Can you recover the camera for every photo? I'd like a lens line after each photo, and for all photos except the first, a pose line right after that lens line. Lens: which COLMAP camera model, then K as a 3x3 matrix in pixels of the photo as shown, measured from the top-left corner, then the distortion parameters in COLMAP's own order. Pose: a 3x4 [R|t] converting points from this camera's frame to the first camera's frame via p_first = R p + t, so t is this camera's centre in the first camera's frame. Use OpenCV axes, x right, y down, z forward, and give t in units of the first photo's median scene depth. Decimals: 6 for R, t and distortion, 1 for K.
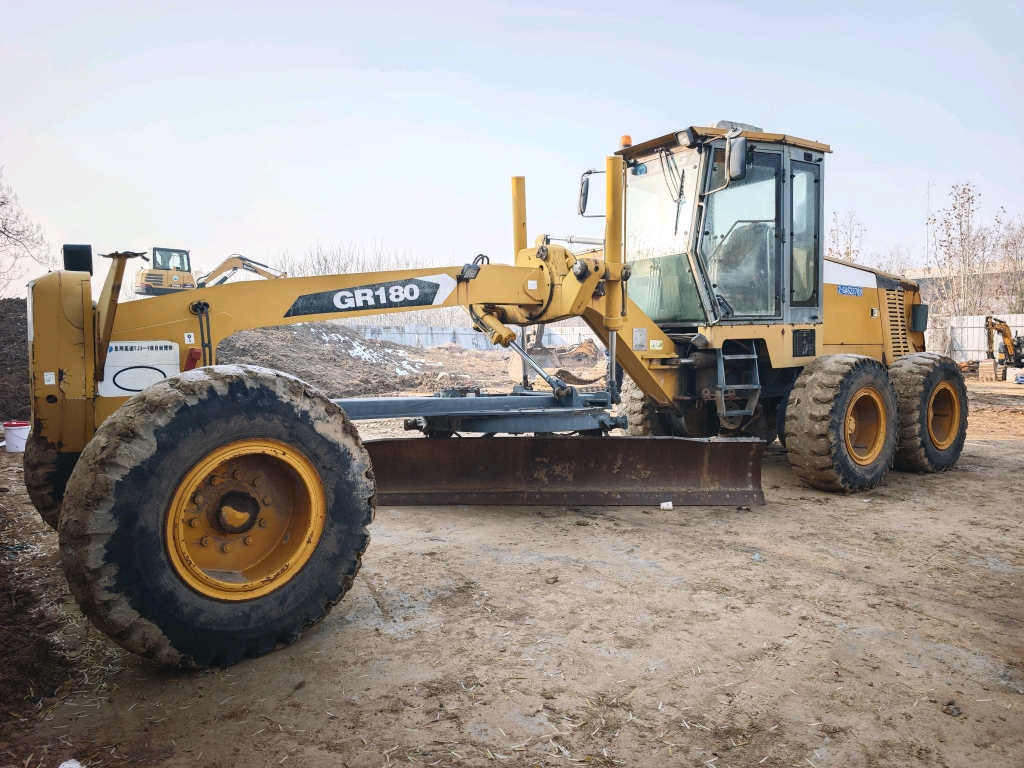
lens RADIAL K [[688.8, 0, 512.0], [0, 688.8, 384.0], [0, 0, 1]] dist [-0.004250, -0.002284]
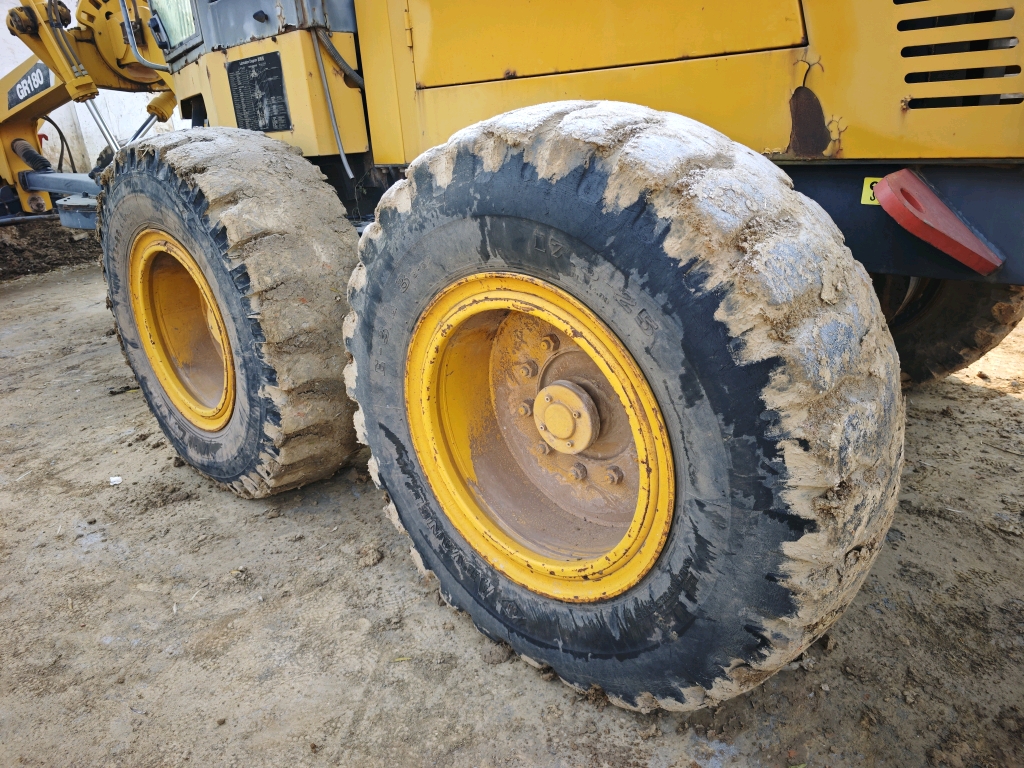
lens RADIAL K [[717.4, 0, 512.0], [0, 717.4, 384.0], [0, 0, 1]] dist [0.000002, 0.000272]
pose [[0.219466, 0.337808, -0.915271, 1.283299], [0.009585, 0.937351, 0.348256, -0.067966], [0.975573, -0.085203, 0.202479, 1.519555]]
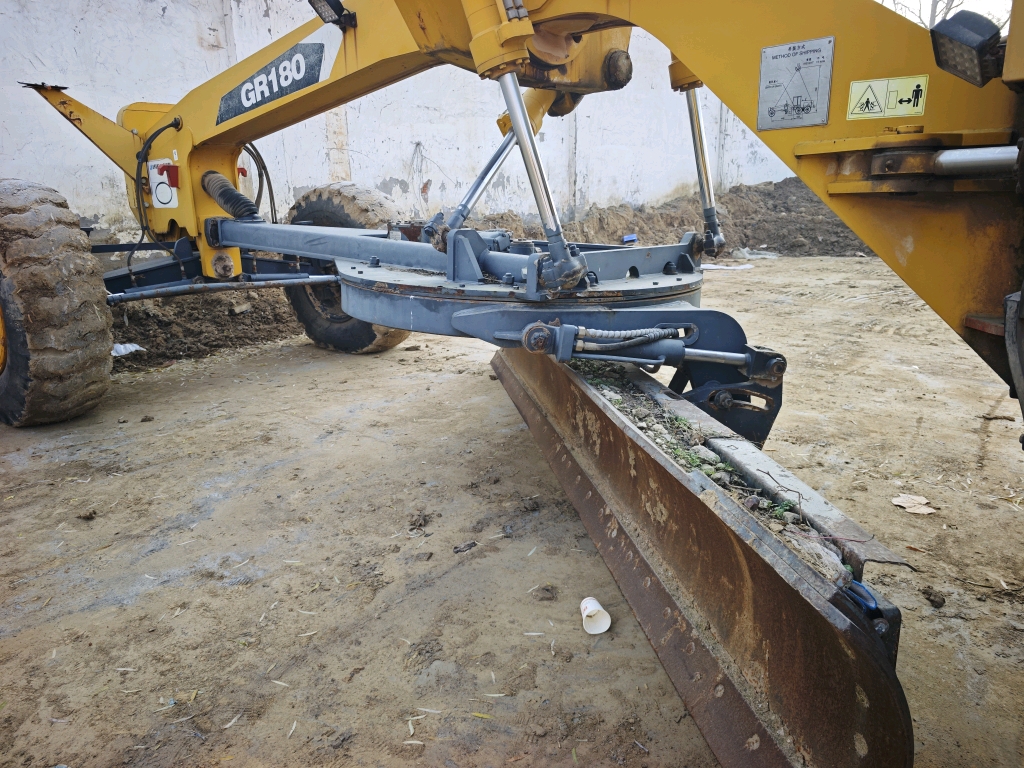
lens RADIAL K [[688.8, 0, 512.0], [0, 688.8, 384.0], [0, 0, 1]] dist [-0.004250, -0.002284]
pose [[0.177113, 0.265069, -0.947824, 0.630337], [-0.040193, 0.964193, 0.262136, -0.020623], [0.983370, -0.008332, 0.181425, 1.122950]]
